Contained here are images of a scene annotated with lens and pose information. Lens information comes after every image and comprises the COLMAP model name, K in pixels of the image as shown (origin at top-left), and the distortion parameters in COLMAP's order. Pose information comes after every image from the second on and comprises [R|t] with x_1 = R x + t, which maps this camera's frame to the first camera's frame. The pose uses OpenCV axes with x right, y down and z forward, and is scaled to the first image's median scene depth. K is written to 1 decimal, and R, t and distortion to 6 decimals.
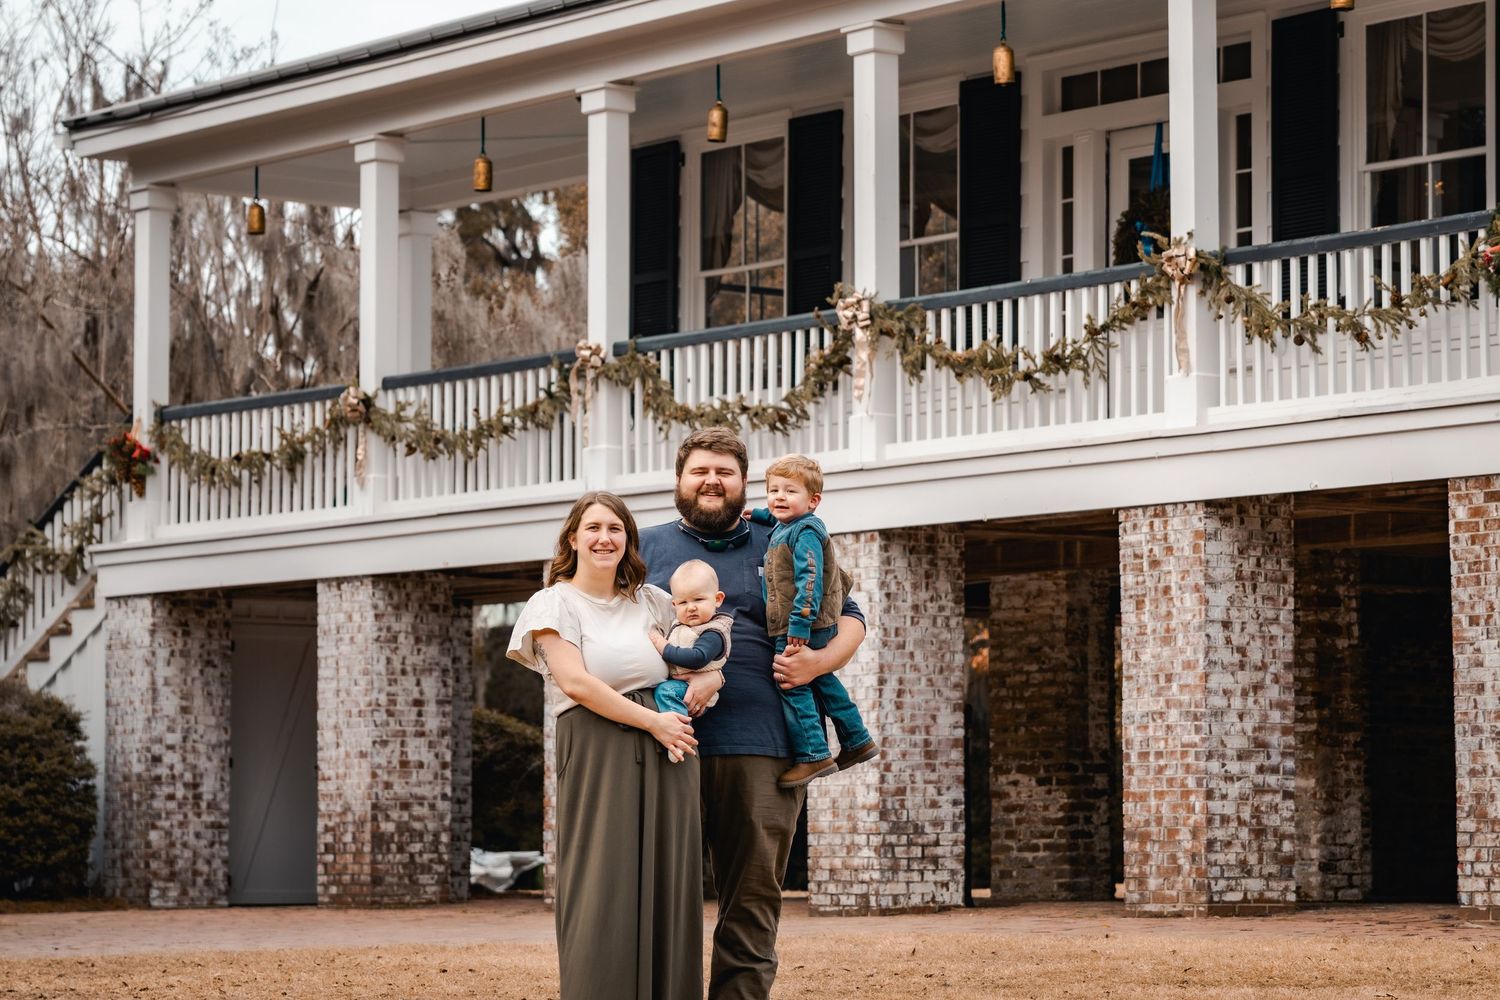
lens RADIAL K [[4705.8, 0, 750.0], [0, 4705.8, 500.0], [0, 0, 1]] dist [0.011641, 0.712353]
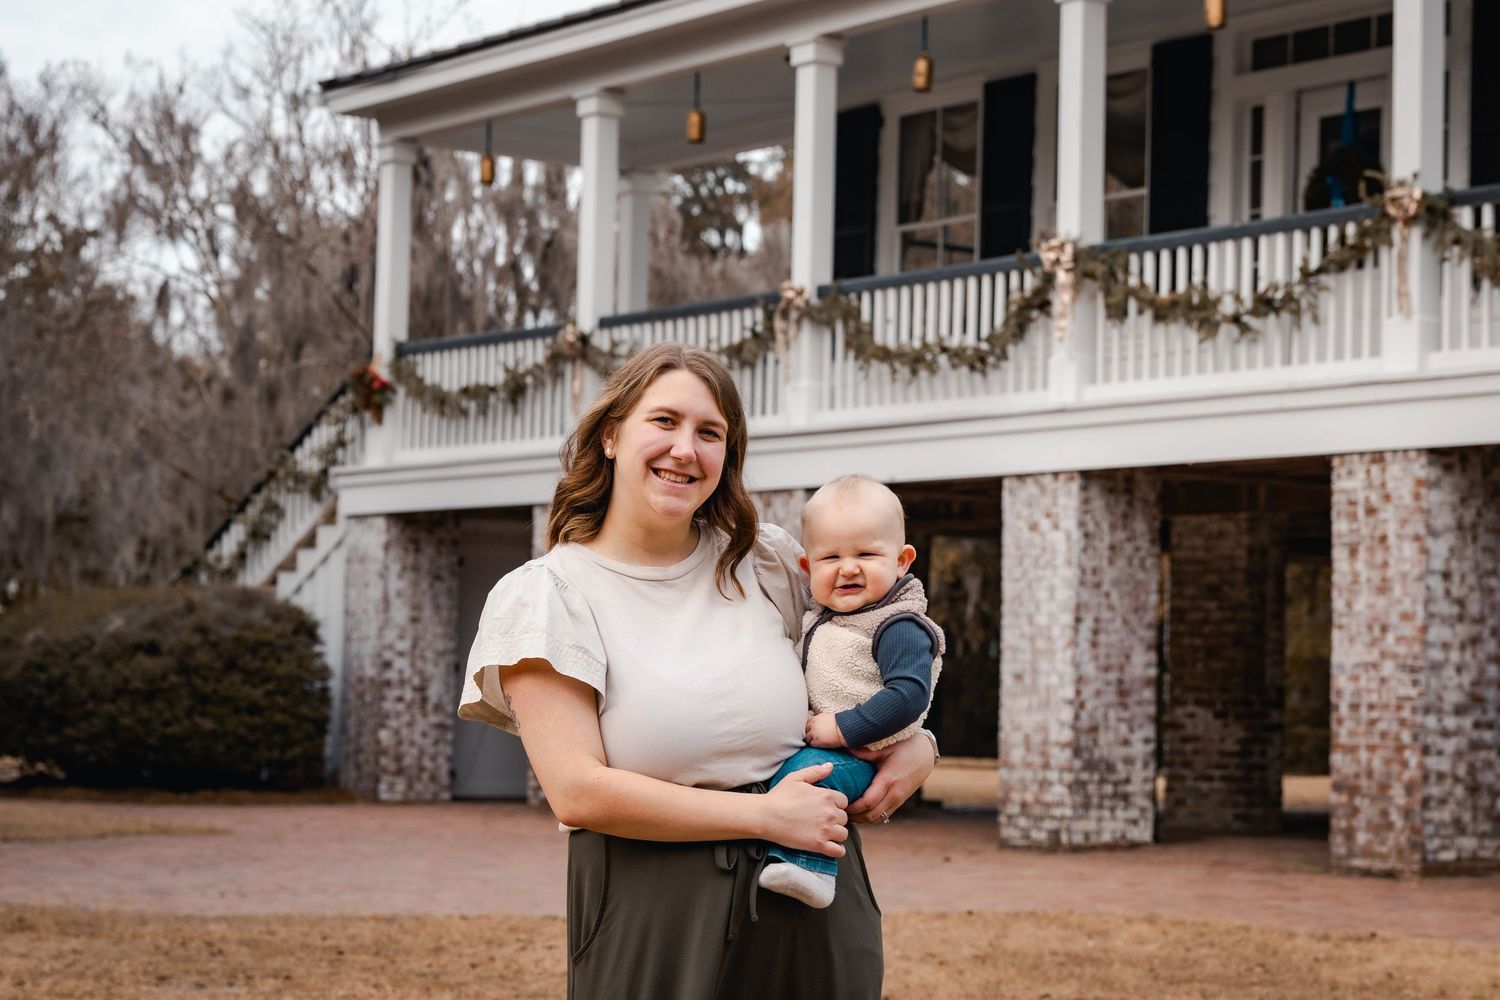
lens RADIAL K [[3373.6, 0, 750.0], [0, 3373.6, 500.0], [0, 0, 1]] dist [0.006491, 0.165687]
pose [[0.998878, 0.023077, -0.041345, -0.012455], [-0.022384, 0.999603, 0.017138, 0.001887], [0.041724, -0.016193, 0.998998, 0.264573]]
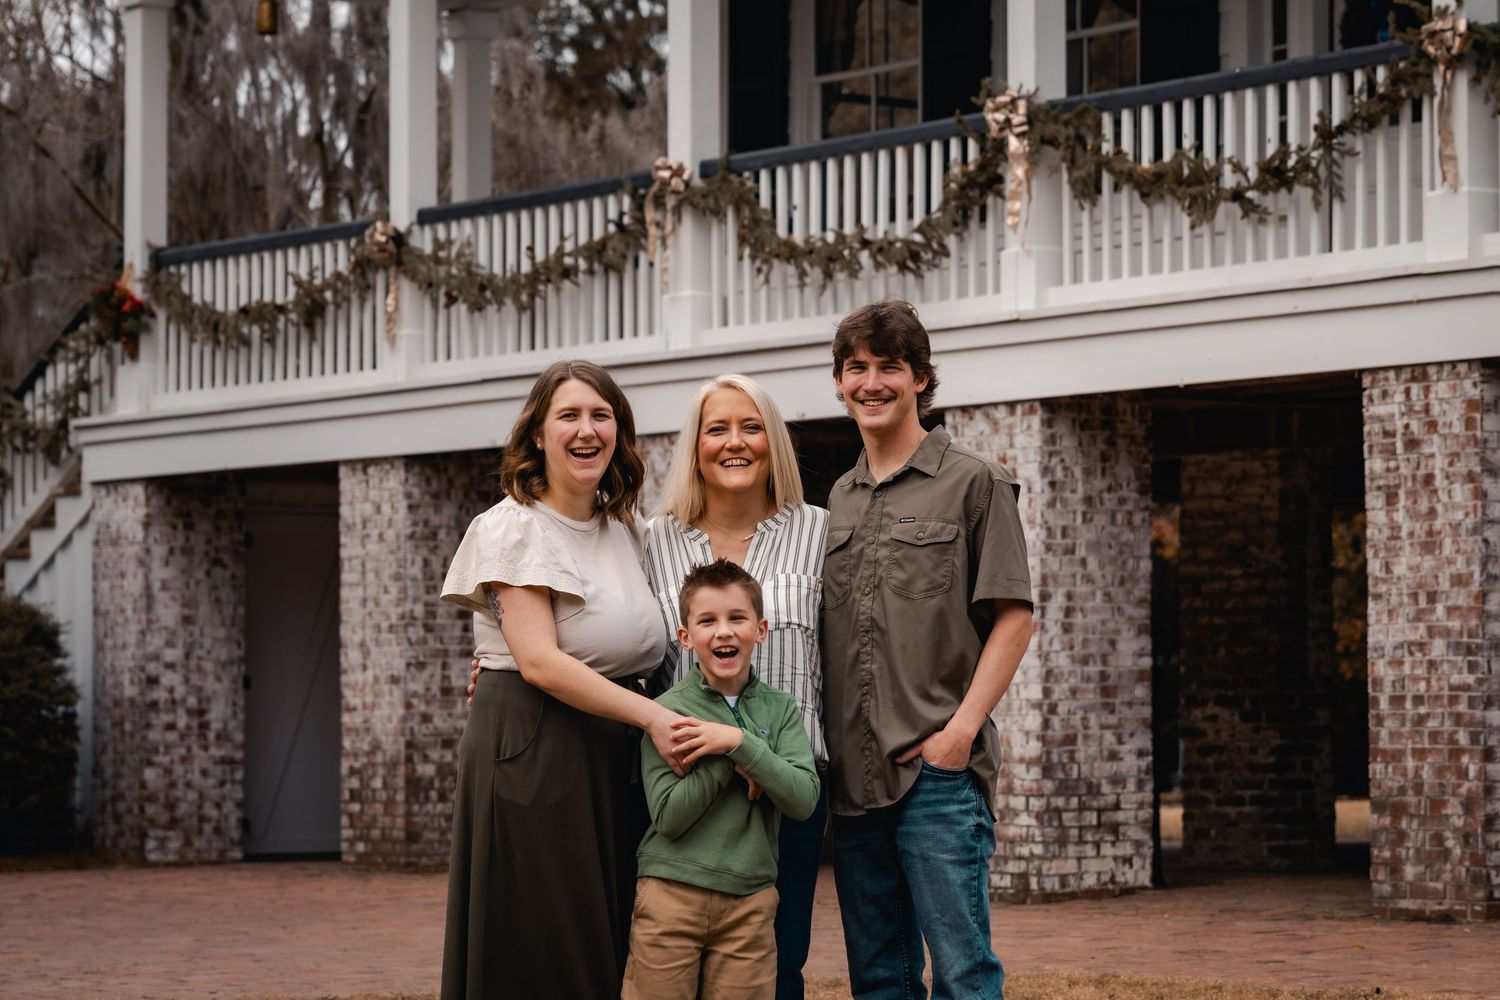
lens RADIAL K [[4705.8, 0, 750.0], [0, 4705.8, 500.0], [0, 0, 1]] dist [0.011641, 0.712353]
pose [[0.999491, -0.003598, -0.031709, 0.004242], [0.004559, 0.999531, 0.030267, -0.000591], [0.031585, -0.030396, 0.999039, 0.225065]]
